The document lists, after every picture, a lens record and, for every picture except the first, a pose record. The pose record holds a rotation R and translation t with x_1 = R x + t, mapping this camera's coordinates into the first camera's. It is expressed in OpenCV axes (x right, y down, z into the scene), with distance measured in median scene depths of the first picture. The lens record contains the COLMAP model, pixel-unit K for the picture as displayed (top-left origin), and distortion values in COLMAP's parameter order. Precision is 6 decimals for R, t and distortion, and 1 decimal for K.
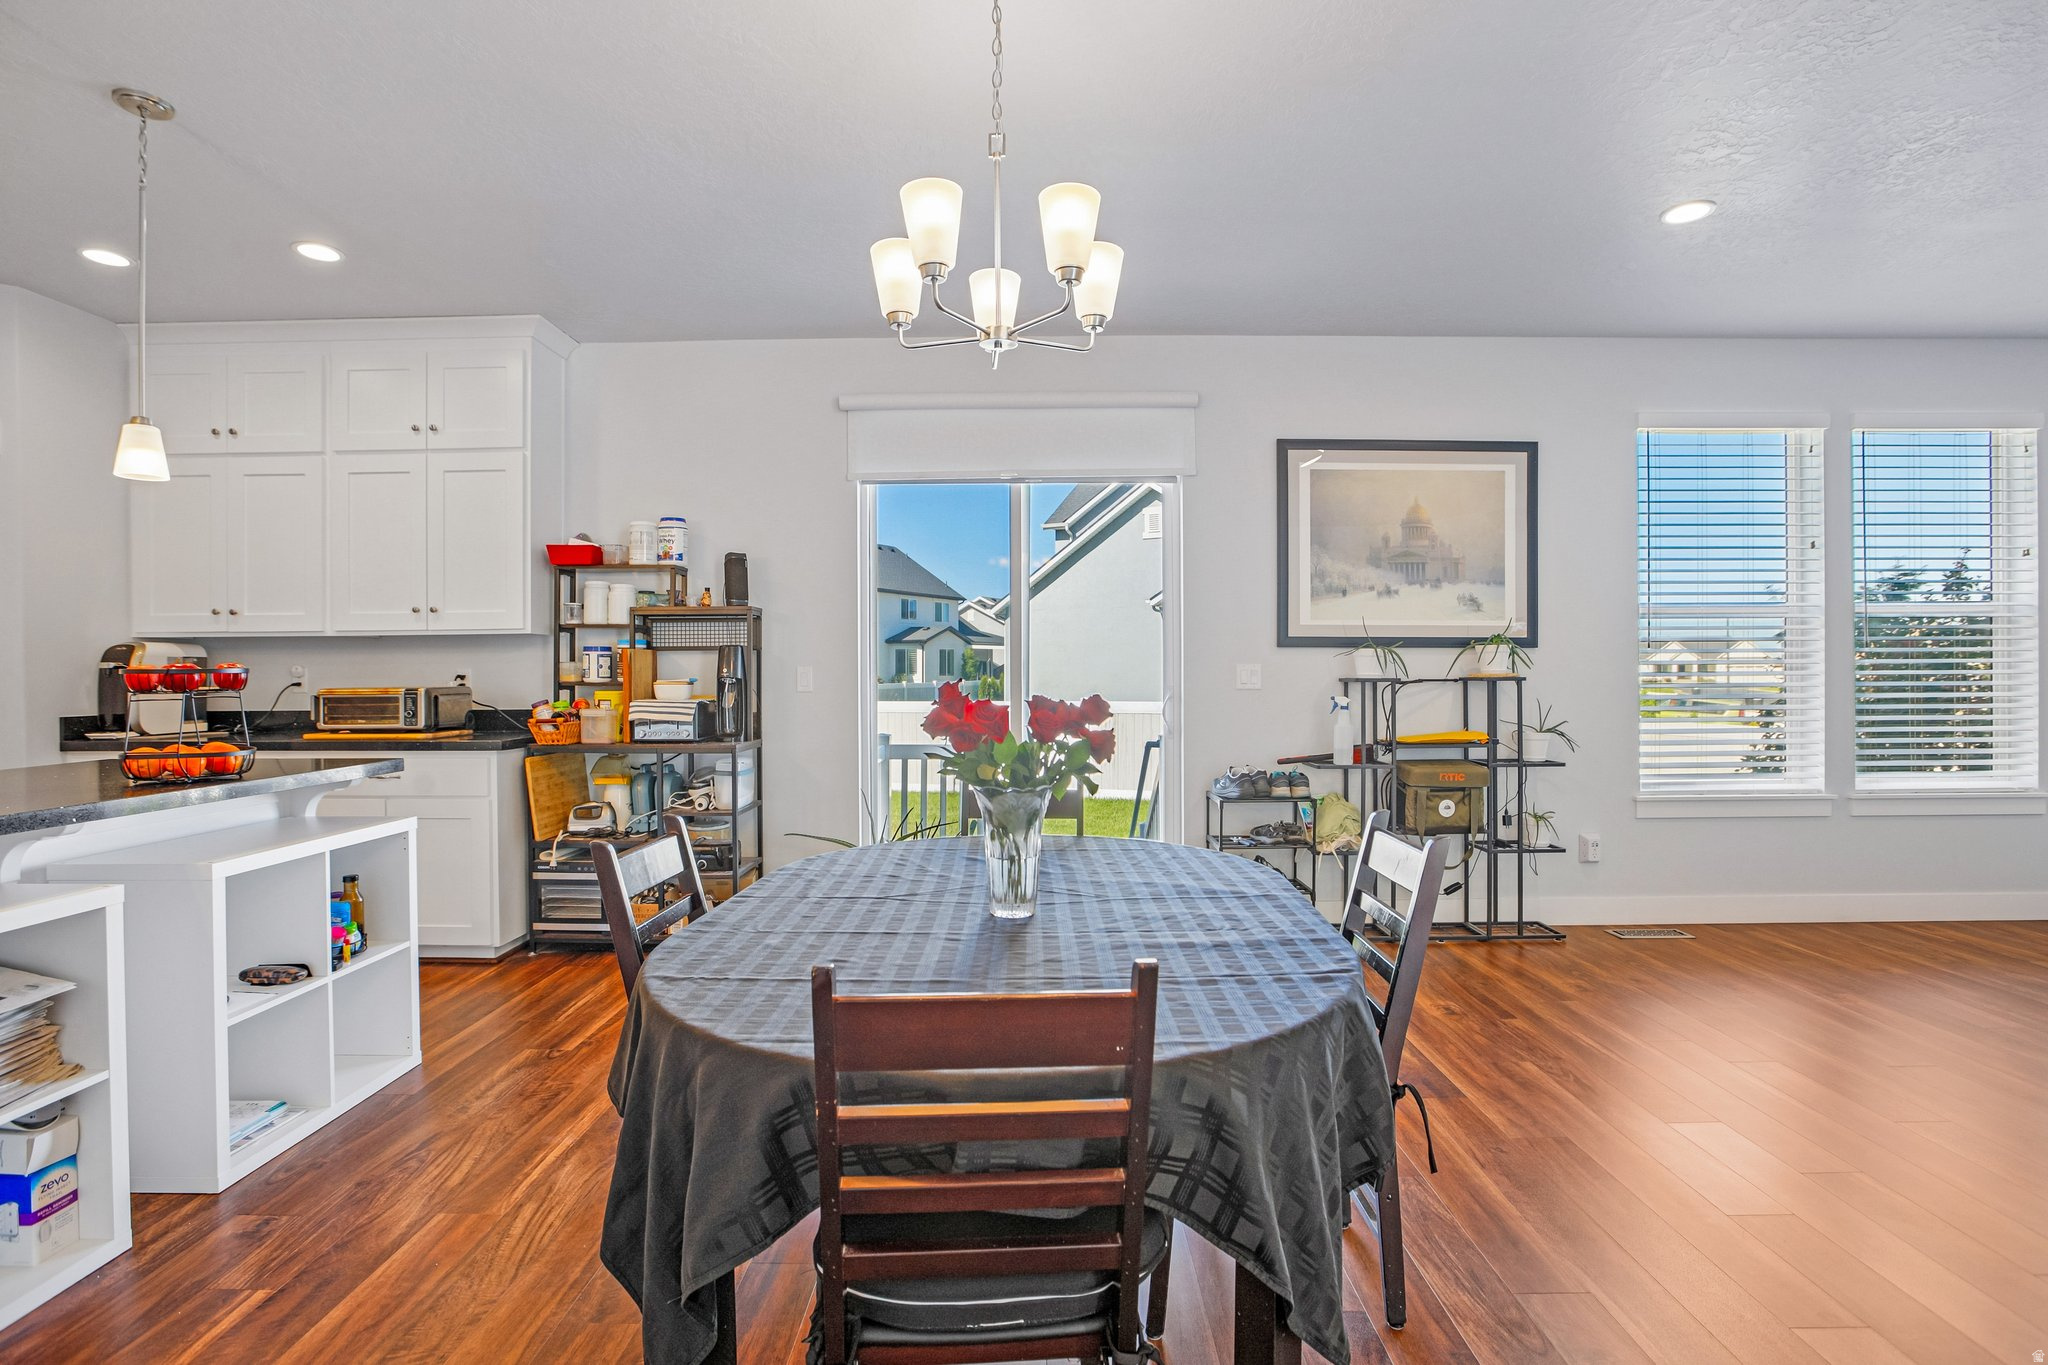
lens RADIAL K [[981.2, 0, 1024.0], [0, 981.2, 682.5], [0, 0, 1]] dist [-0.061541, 0.027680]
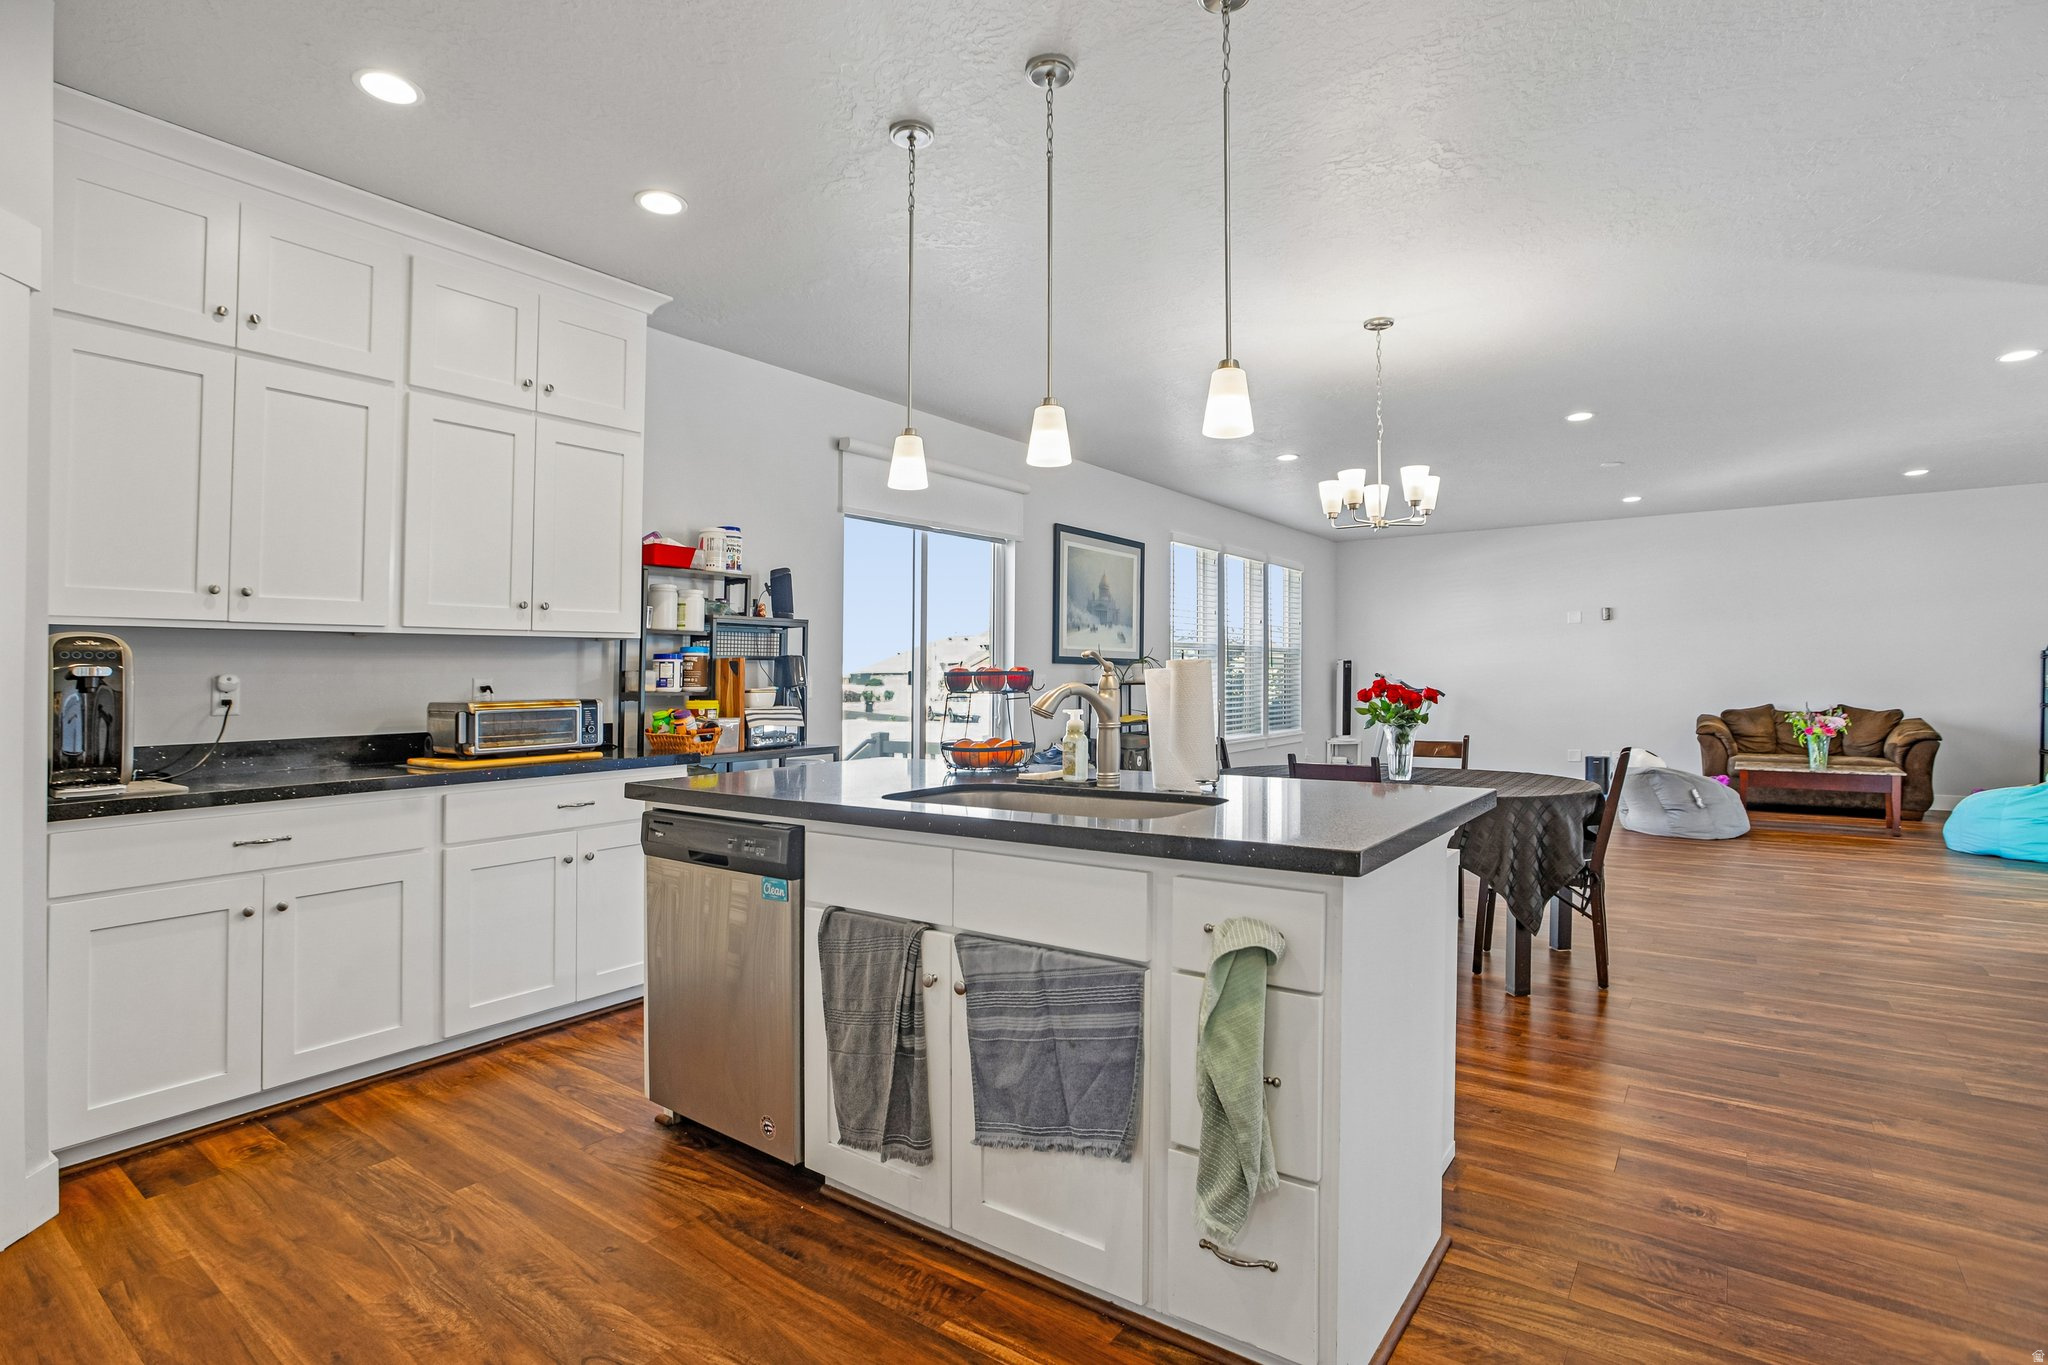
lens RADIAL K [[1000.5, 0, 1059.0], [0, 1000.5, 684.6], [0, 0, 1]] dist [-0.015081, -0.000291]
pose [[0.566620, -0.004727, 0.823965, -1.029866], [0.015126, 0.999875, -0.004666, 0.003174], [-0.823840, 0.015107, 0.566621, 0.141168]]
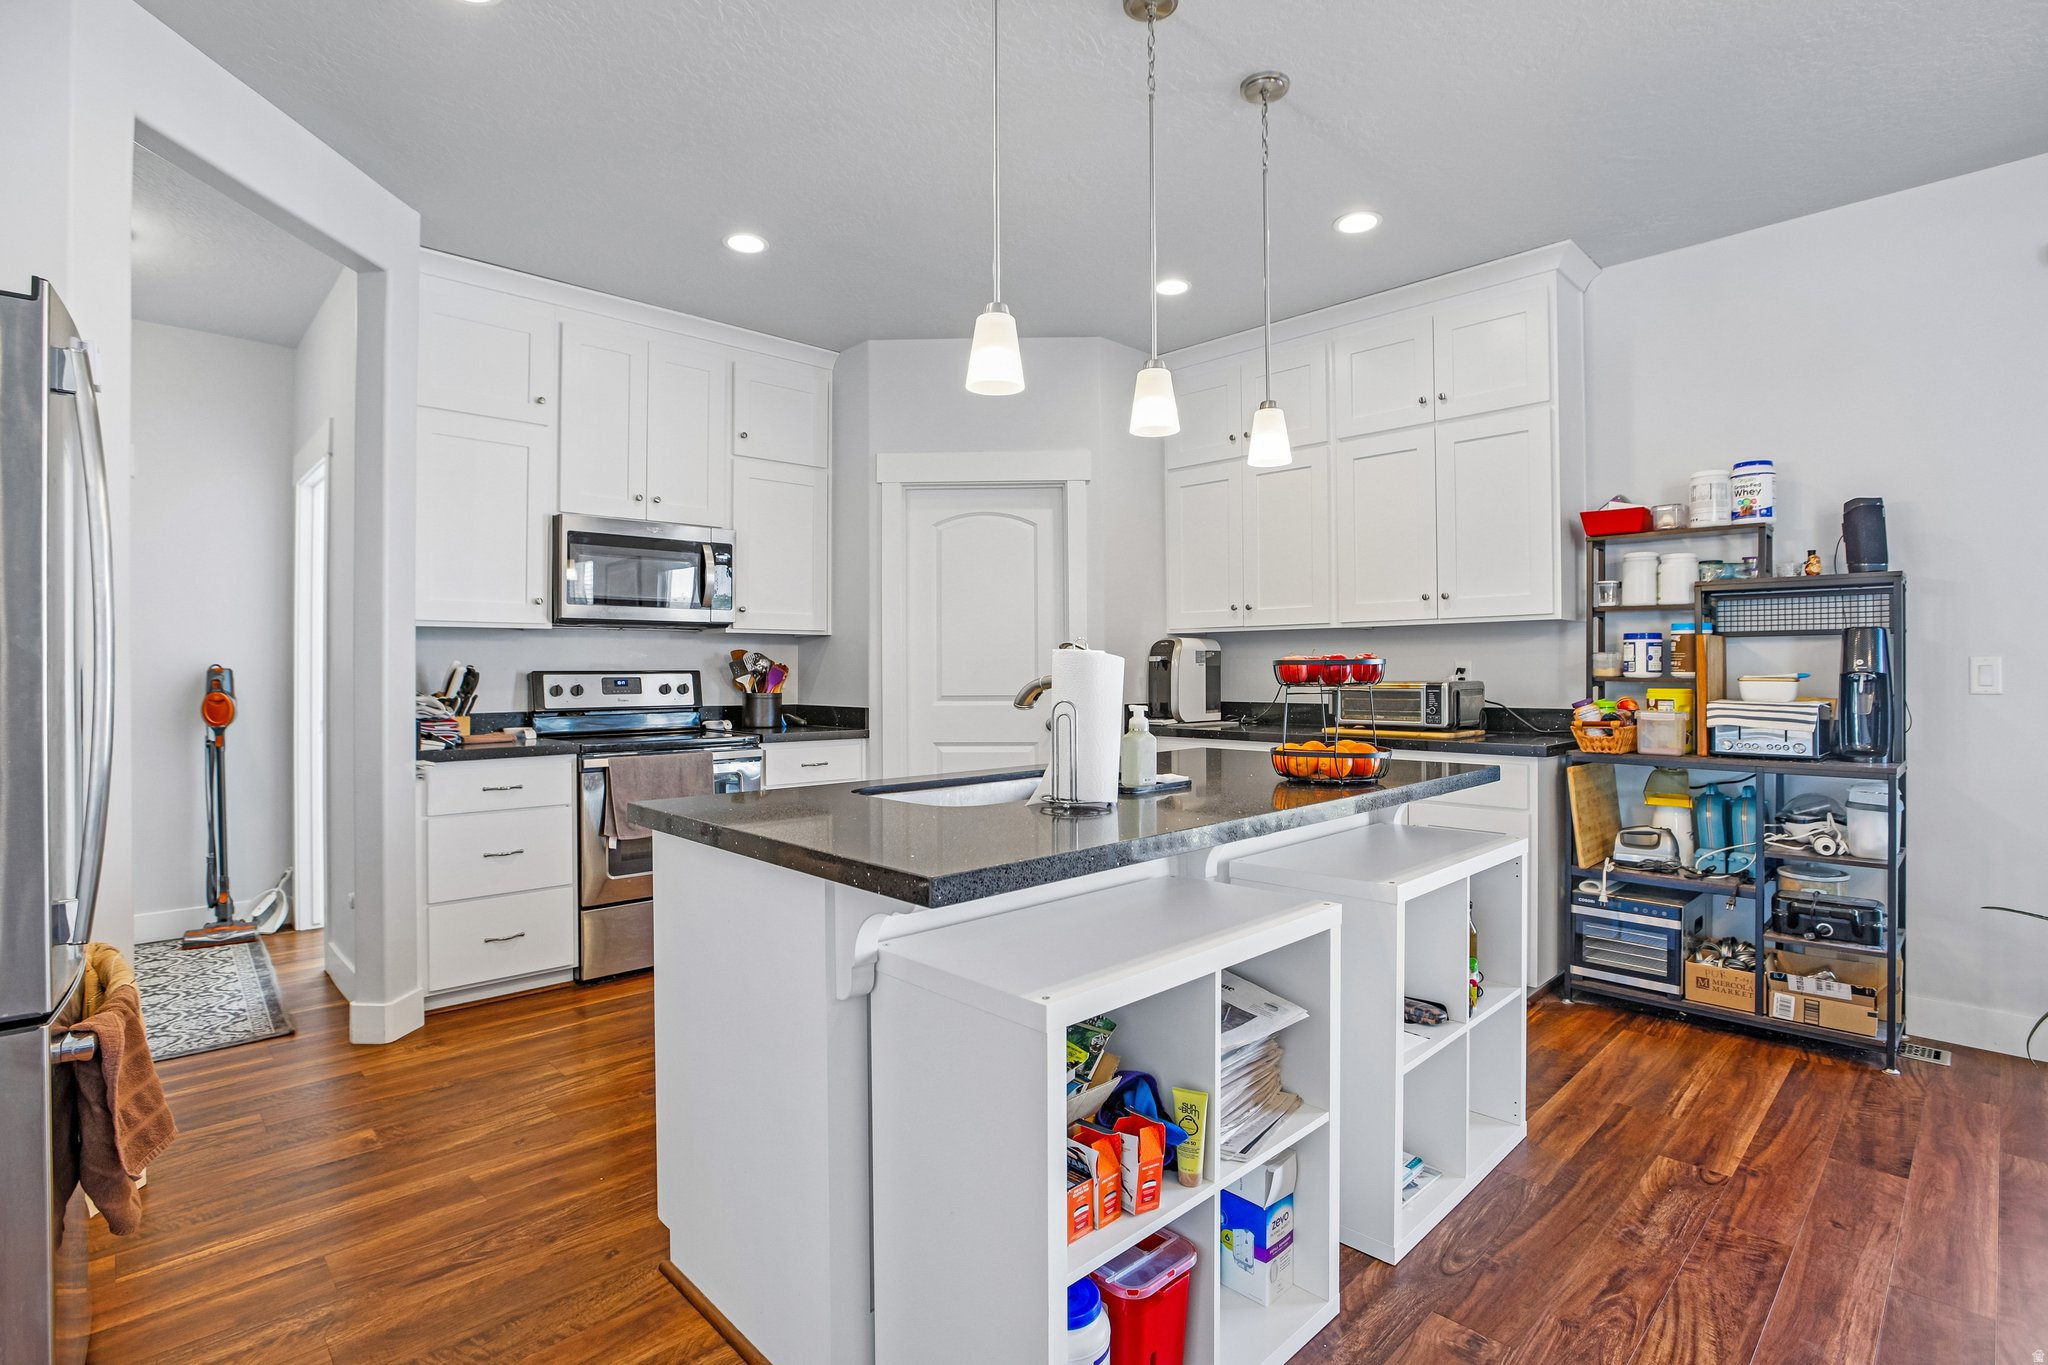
lens RADIAL K [[981.2, 0, 1024.0], [0, 981.2, 682.5], [0, 0, 1]] dist [-0.061541, 0.027680]
pose [[0.701390, 0.011315, -0.712688, -0.232647], [-0.007999, 0.999936, 0.008004, 0.001615], [0.712733, 0.000087, 0.701436, 0.073349]]
